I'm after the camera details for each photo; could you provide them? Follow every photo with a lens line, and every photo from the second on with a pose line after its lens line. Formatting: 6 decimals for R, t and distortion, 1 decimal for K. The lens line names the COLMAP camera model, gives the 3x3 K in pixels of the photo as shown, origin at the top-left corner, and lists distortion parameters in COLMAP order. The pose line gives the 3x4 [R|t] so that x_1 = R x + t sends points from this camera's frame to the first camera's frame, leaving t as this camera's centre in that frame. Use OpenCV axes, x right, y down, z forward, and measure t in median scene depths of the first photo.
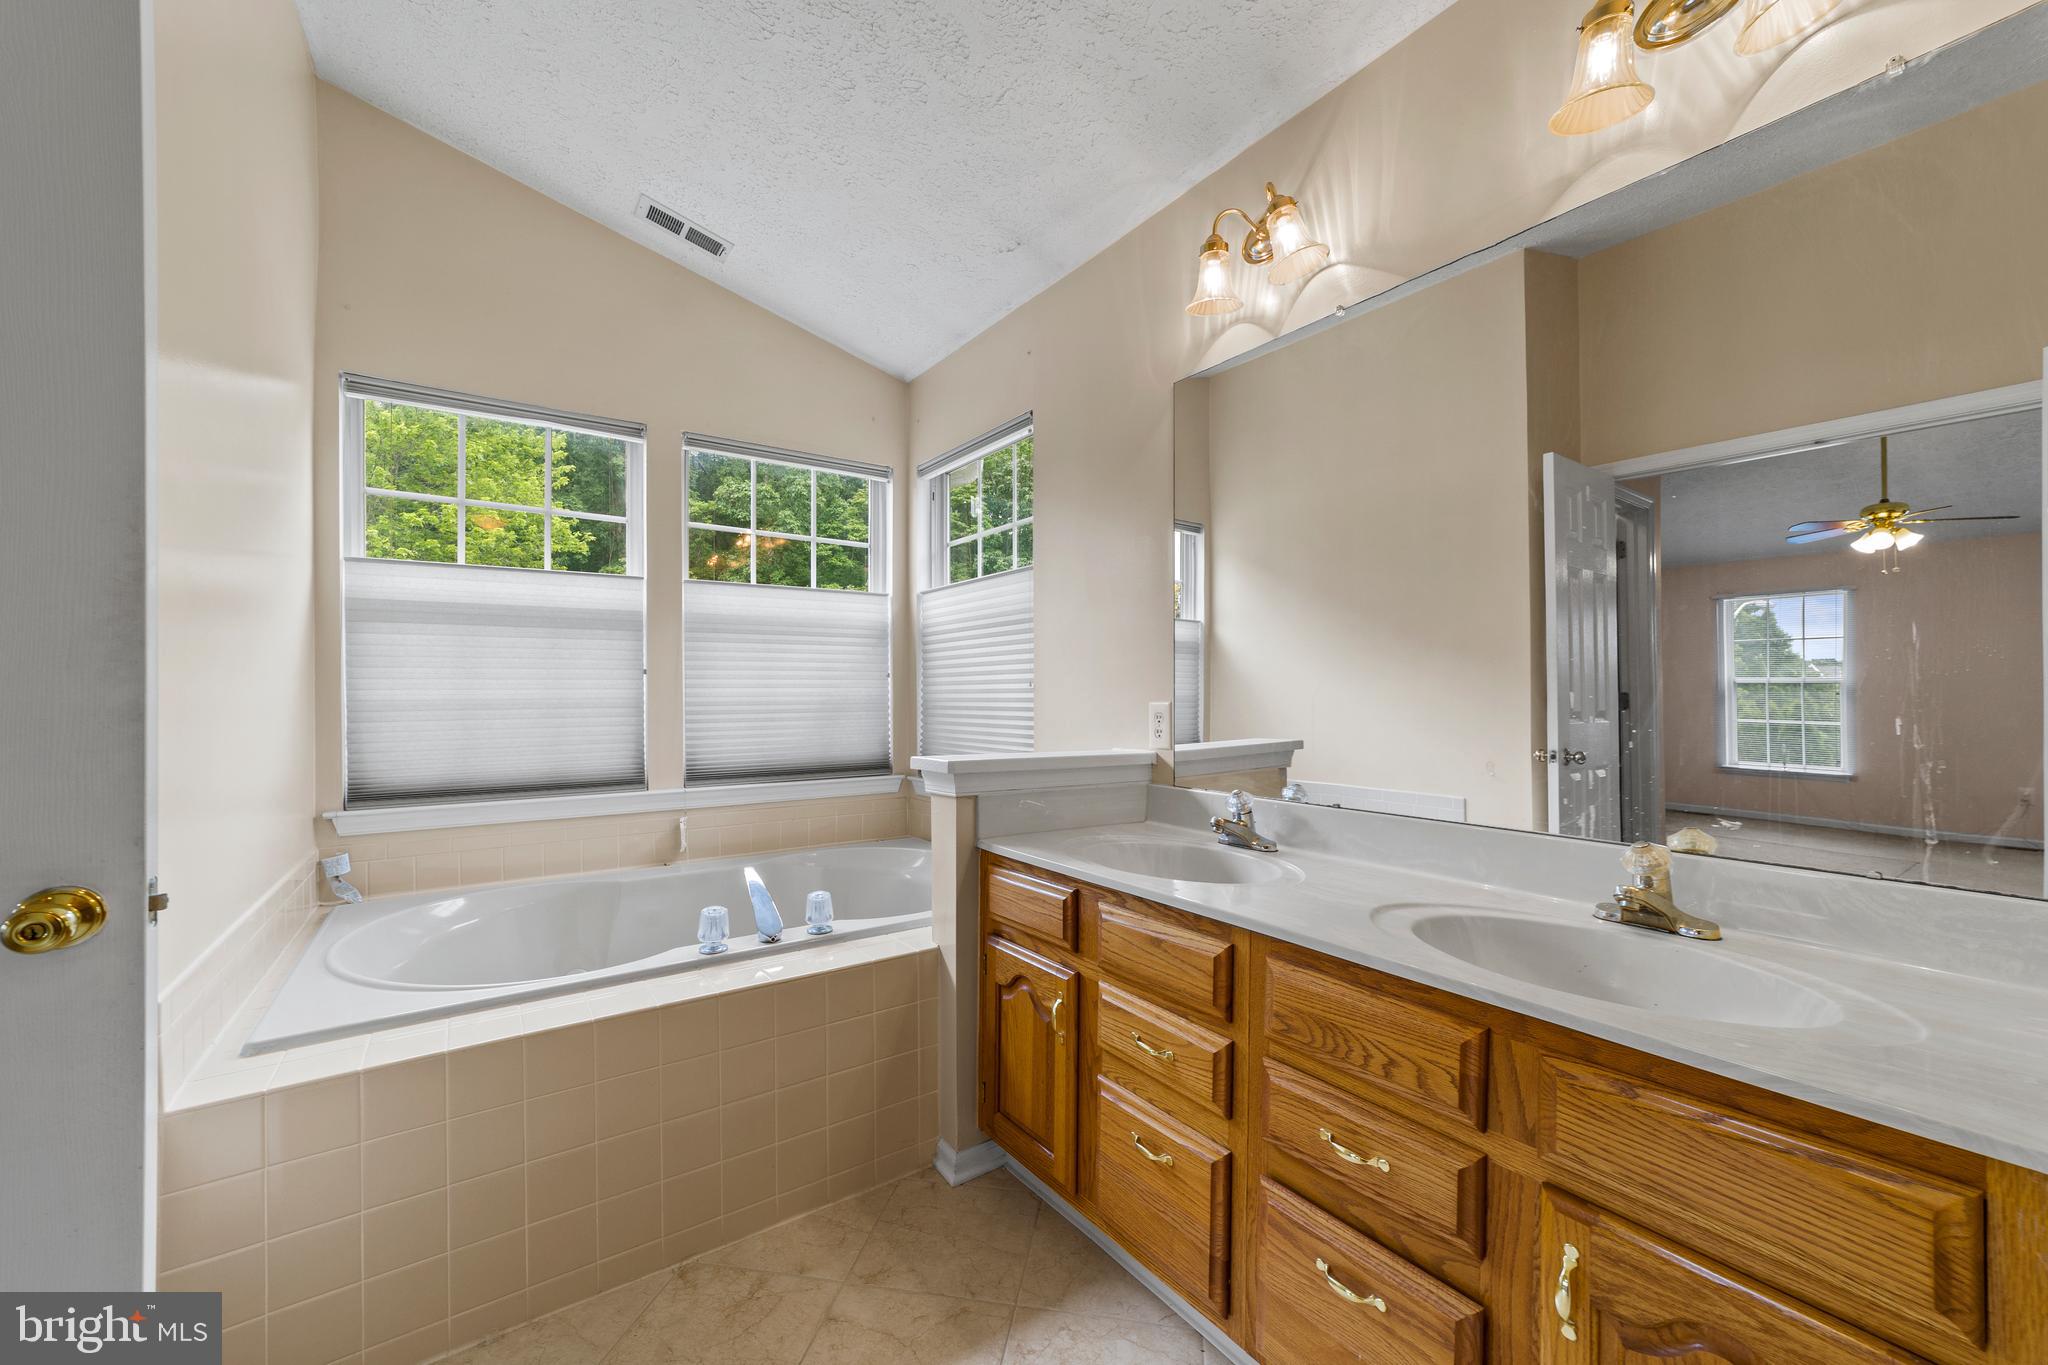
lens RADIAL K [[786.0, 0, 1024.1], [0, 786.0, 698.8], [0, 0, 1]] dist [-0.023142, 0.009140]
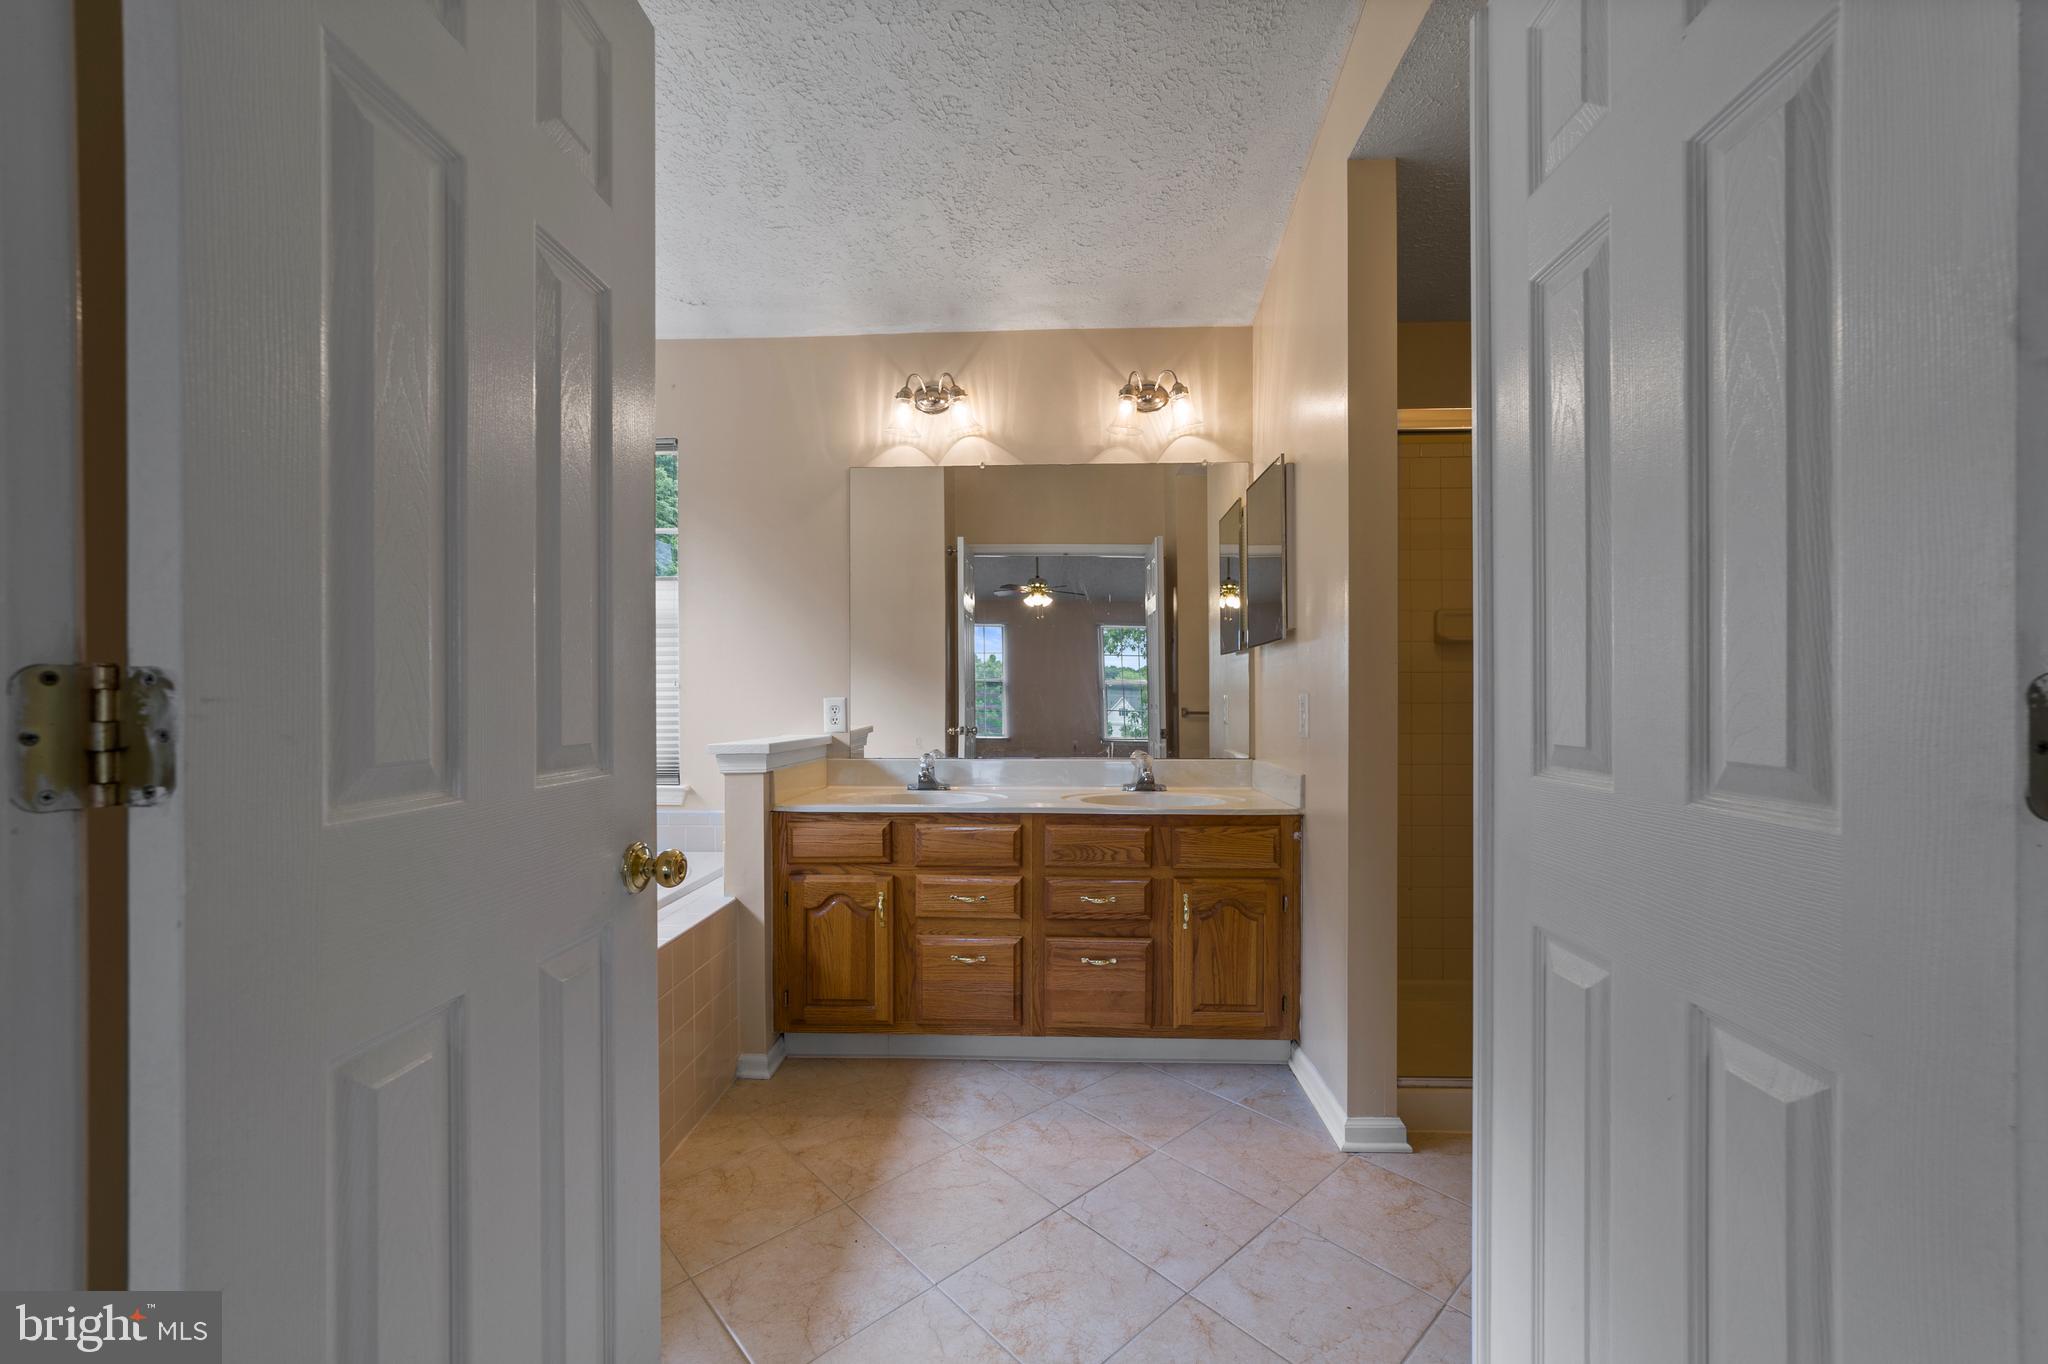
lens RADIAL K [[786.0, 0, 1024.1], [0, 786.0, 698.3], [0, 0, 1]] dist [-0.023142, 0.009140]
pose [[0.619523, -0.008962, 0.784928, -0.968408], [0.006824, 0.999959, 0.006032, -0.001645], [-0.784949, 0.001619, 0.619558, -0.139414]]
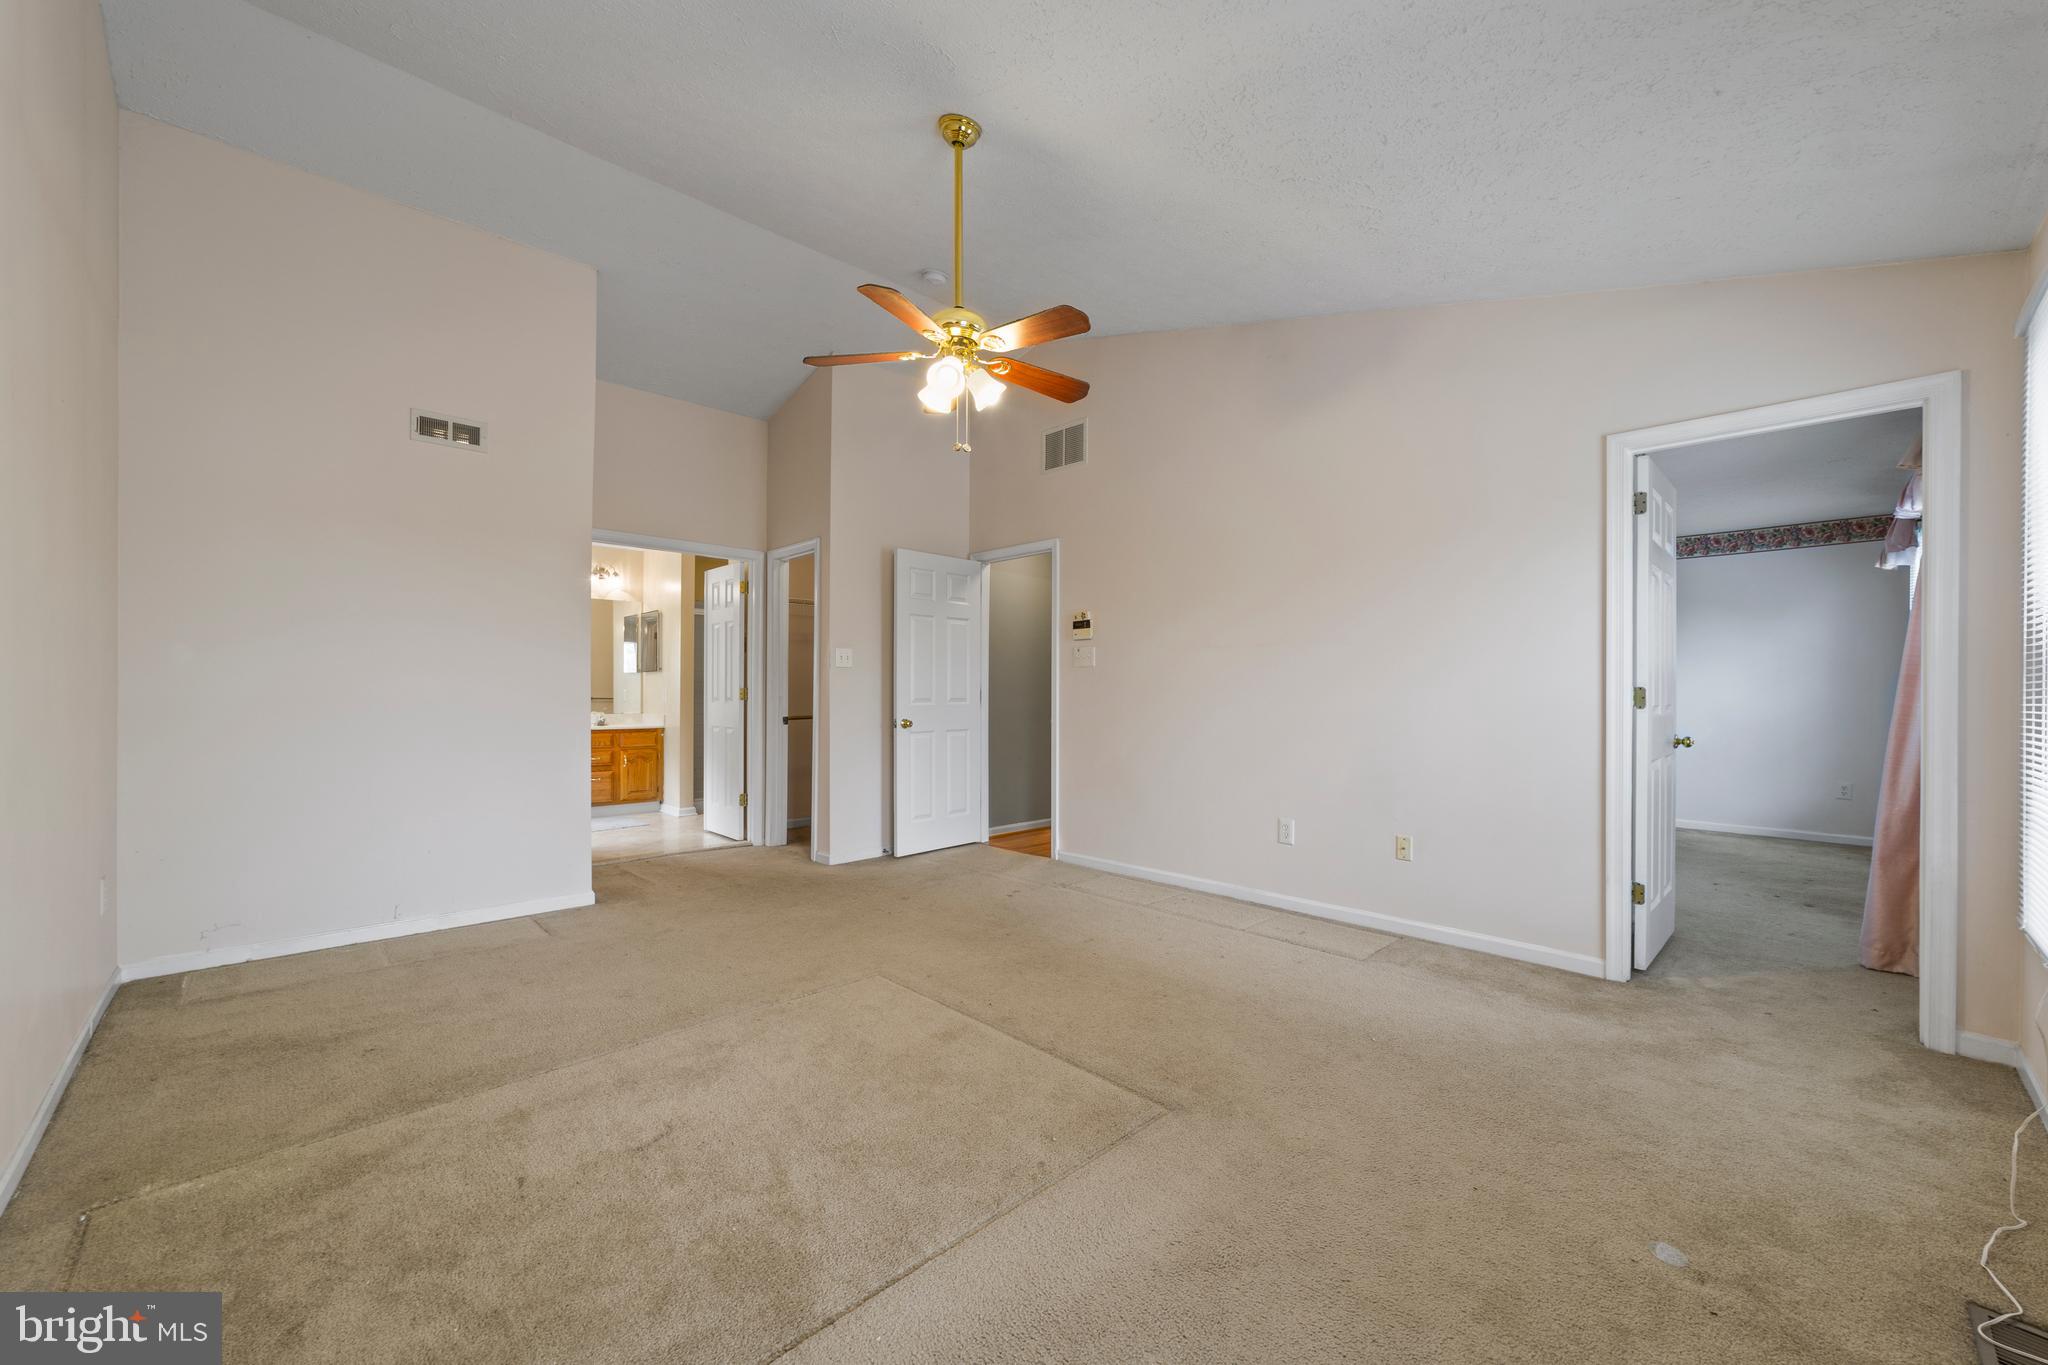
lens RADIAL K [[786.0, 0, 1024.1], [0, 786.0, 698.8], [0, 0, 1]] dist [-0.023142, 0.009140]
pose [[-0.165961, -0.011302, 0.986068, -4.343747], [-0.005138, 0.999931, 0.010596, 0.001007], [-0.986119, -0.003308, -0.166008, -0.951653]]
